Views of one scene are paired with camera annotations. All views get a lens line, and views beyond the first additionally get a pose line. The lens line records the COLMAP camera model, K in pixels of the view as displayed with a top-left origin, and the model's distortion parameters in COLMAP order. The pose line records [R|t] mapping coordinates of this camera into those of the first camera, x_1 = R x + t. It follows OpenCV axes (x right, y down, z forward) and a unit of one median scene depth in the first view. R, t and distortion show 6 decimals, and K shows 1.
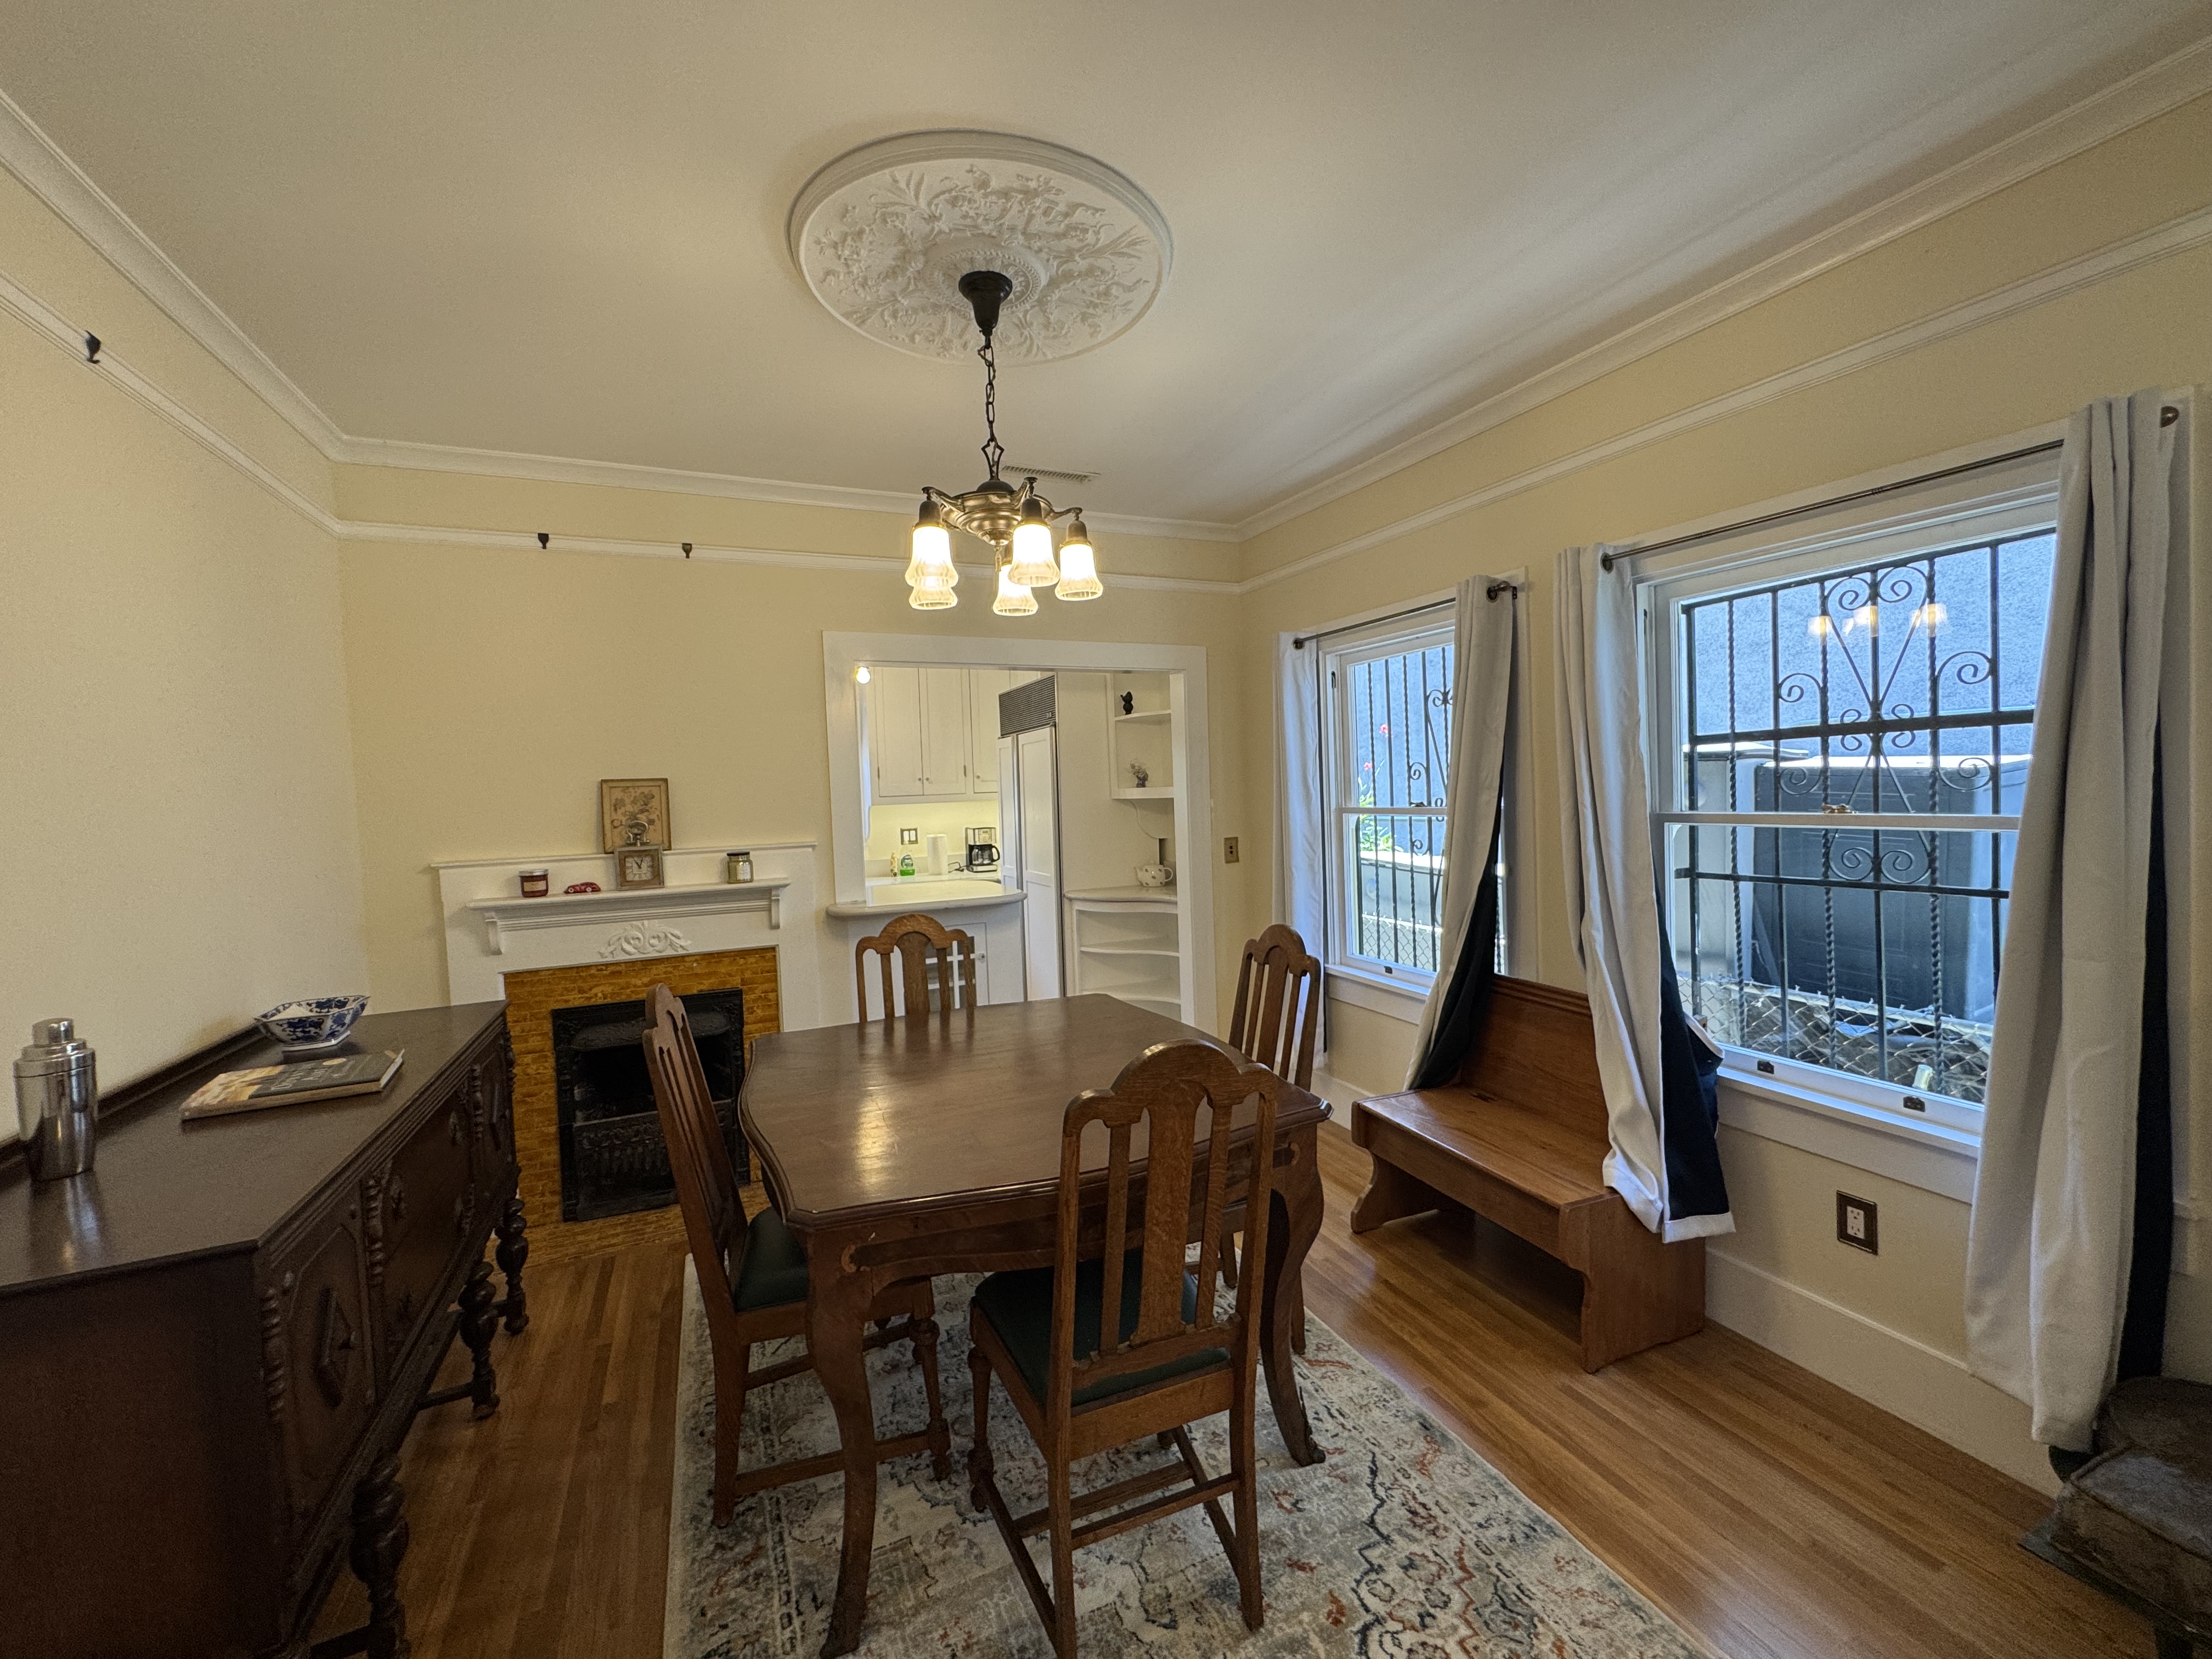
lens RADIAL K [[885.7, 0, 1102.2], [0, 885.7, 821.7], [0, 0, 1]] dist [-0.004847, 0.001097]
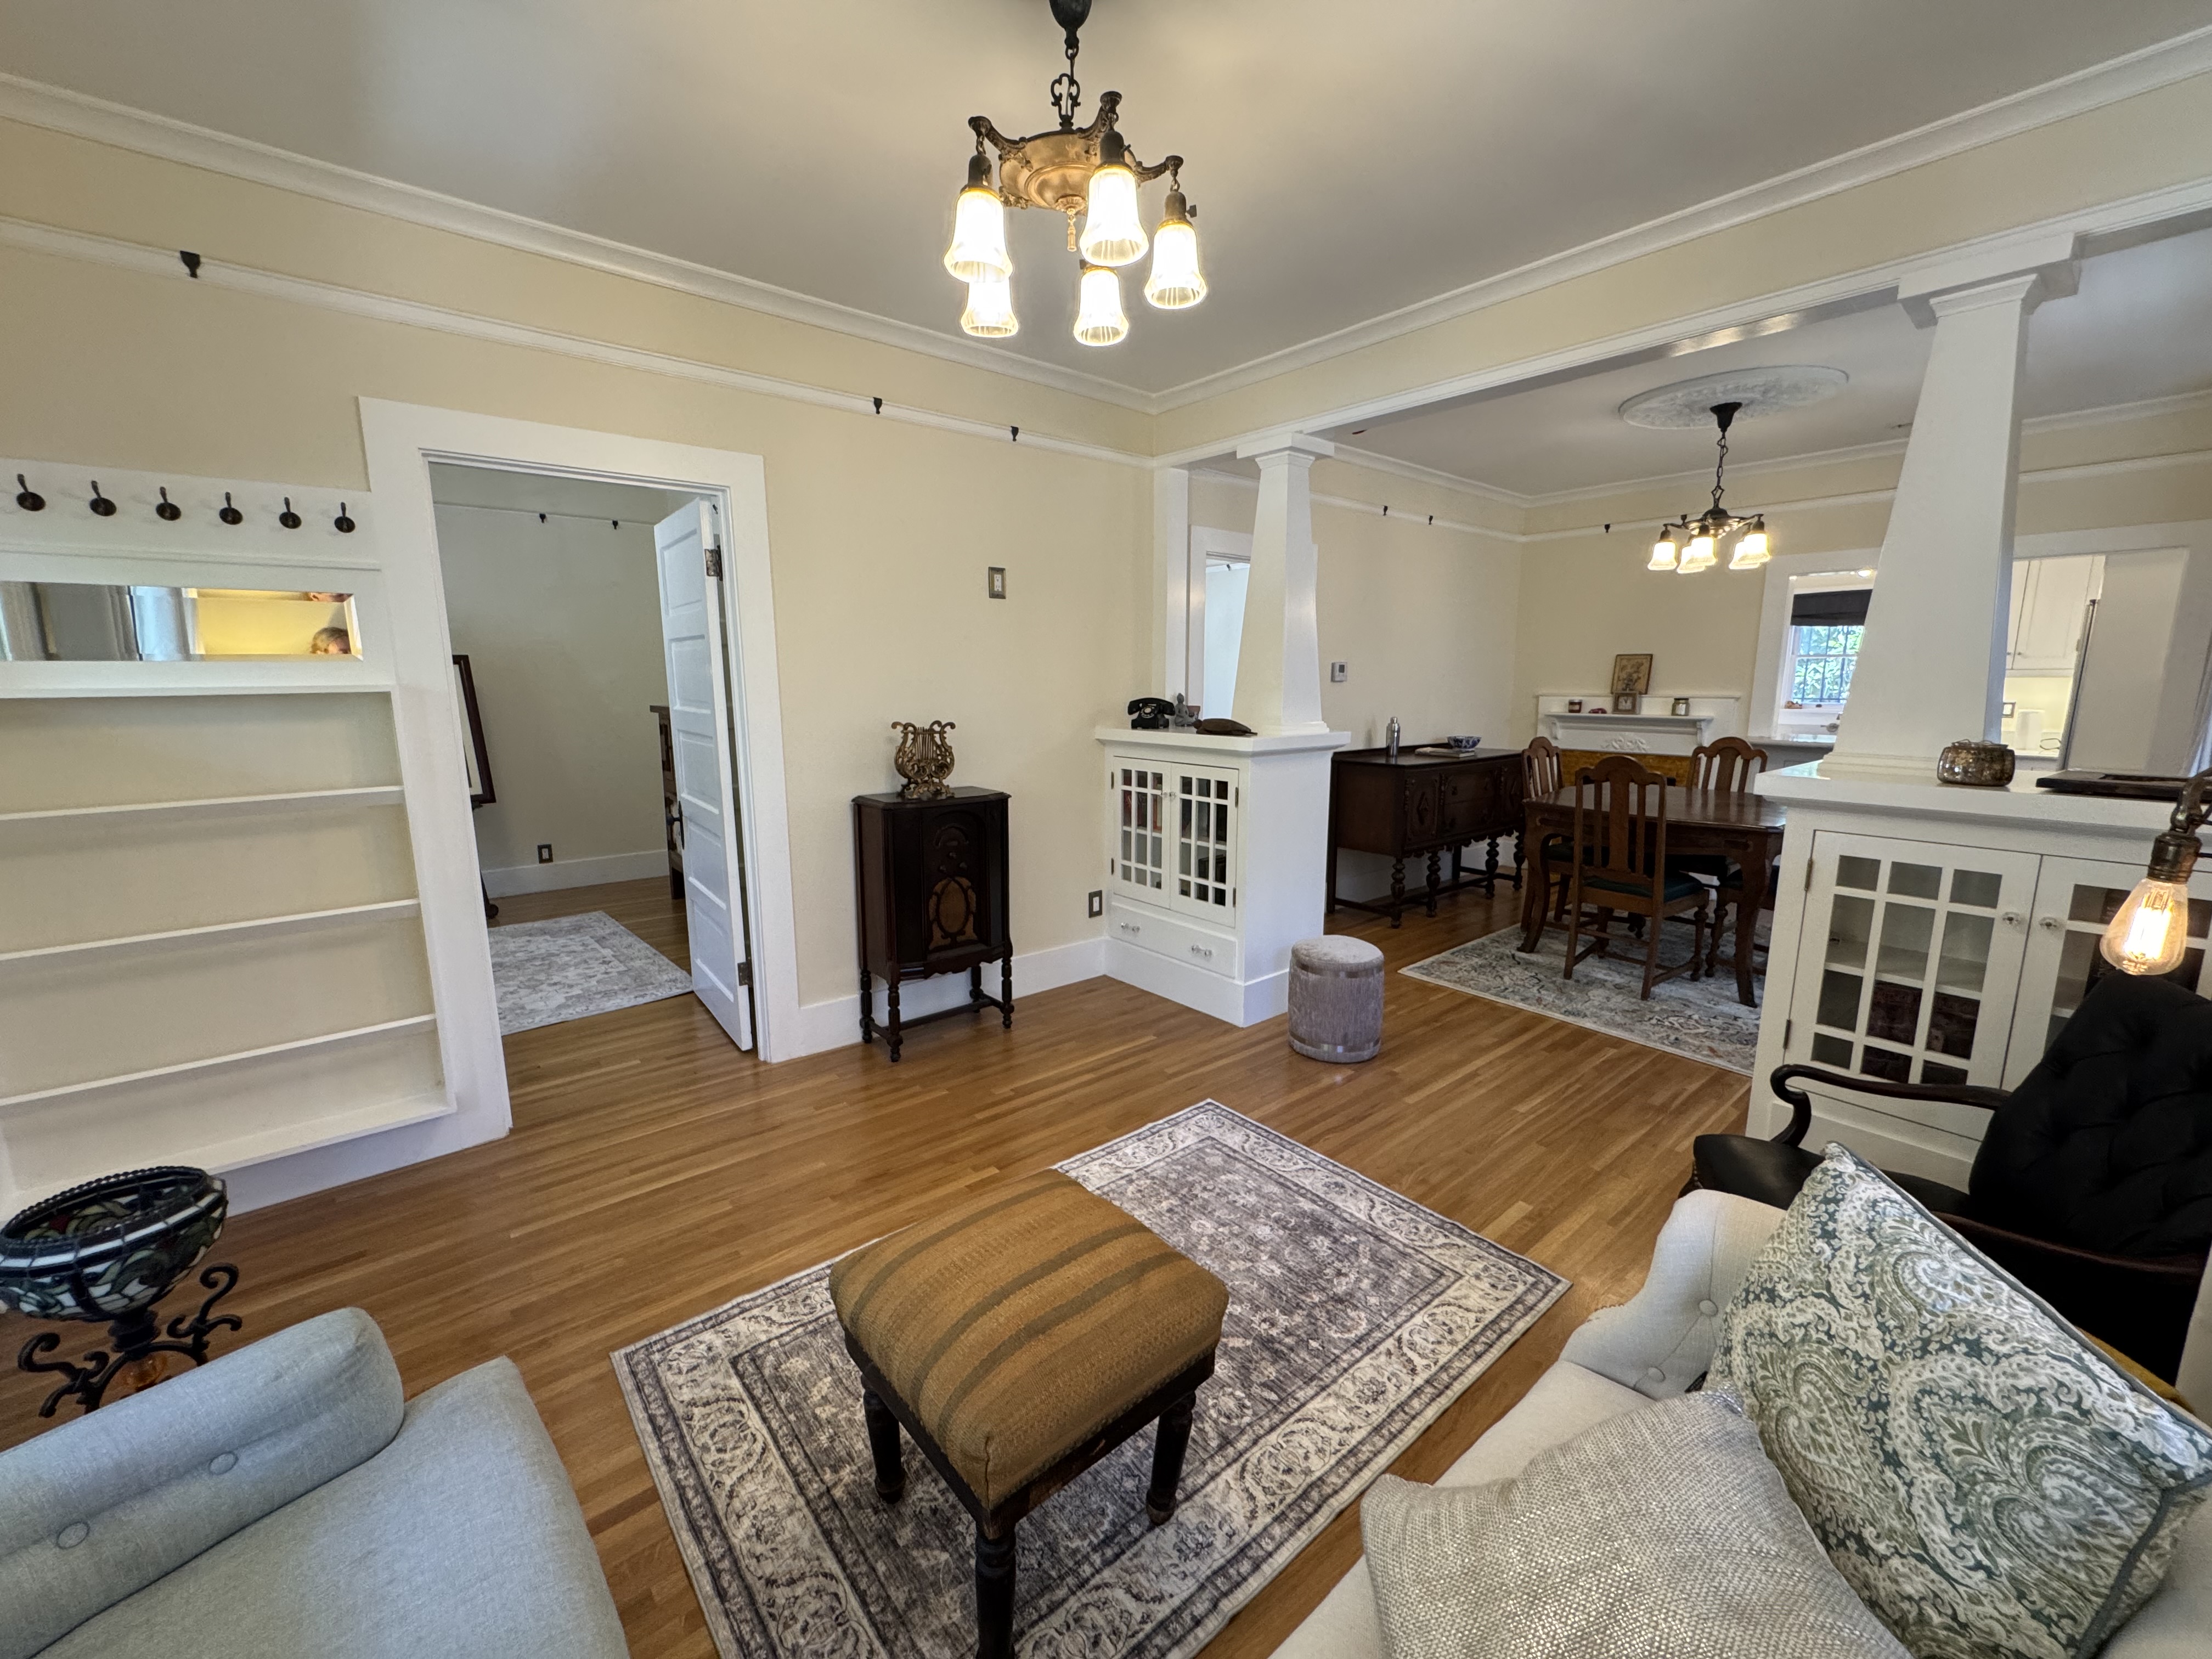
lens RADIAL K [[885.7, 0, 1103.1], [0, 885.7, 825.5], [0, 0, 1]] dist [-0.004847, 0.001097]
pose [[0.269351, 0.194125, -0.943274, 1.342551], [-0.045352, 0.980943, 0.188927, 0.005410], [0.961974, -0.008108, 0.273022, -0.777444]]
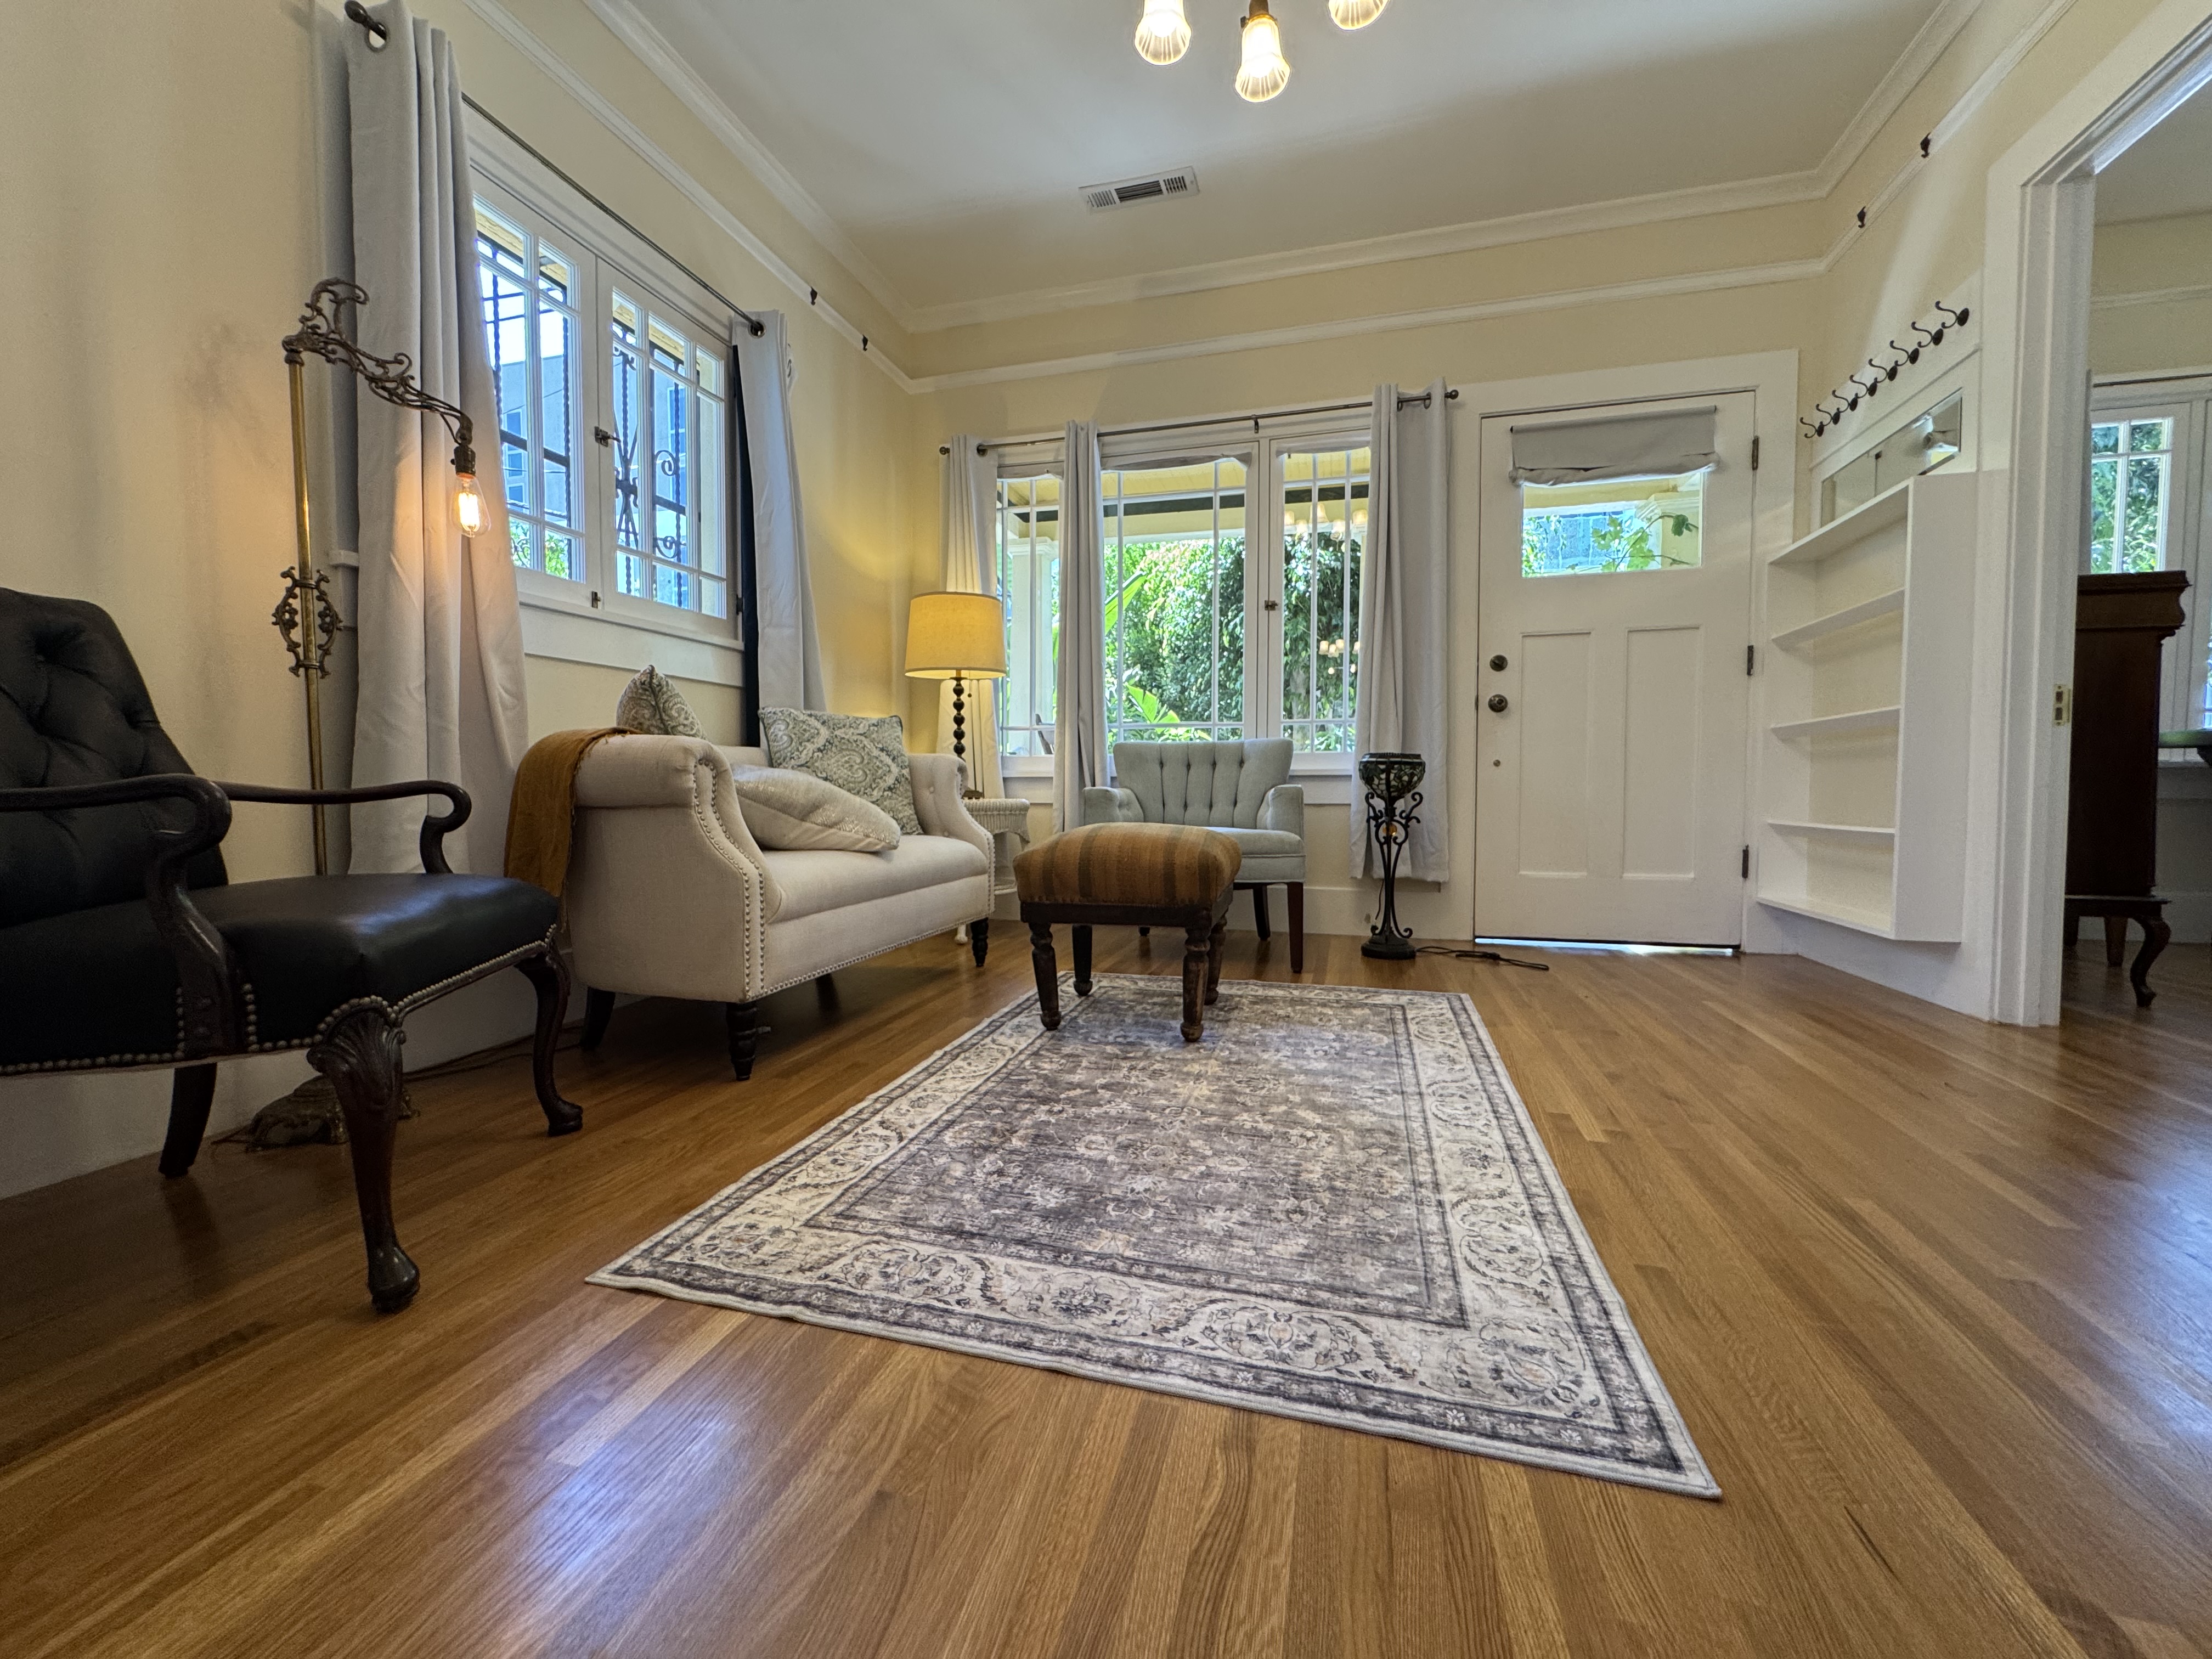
lens RADIAL K [[885.7, 0, 1105.1], [0, 885.7, 821.2], [0, 0, 1]] dist [-0.004847, 0.001097]
pose [[-0.766933, 0.006378, 0.641695, 0.209398], [0.049695, 0.997538, 0.049478, 0.363703], [-0.639800, 0.069835, -0.765362, 0.087180]]
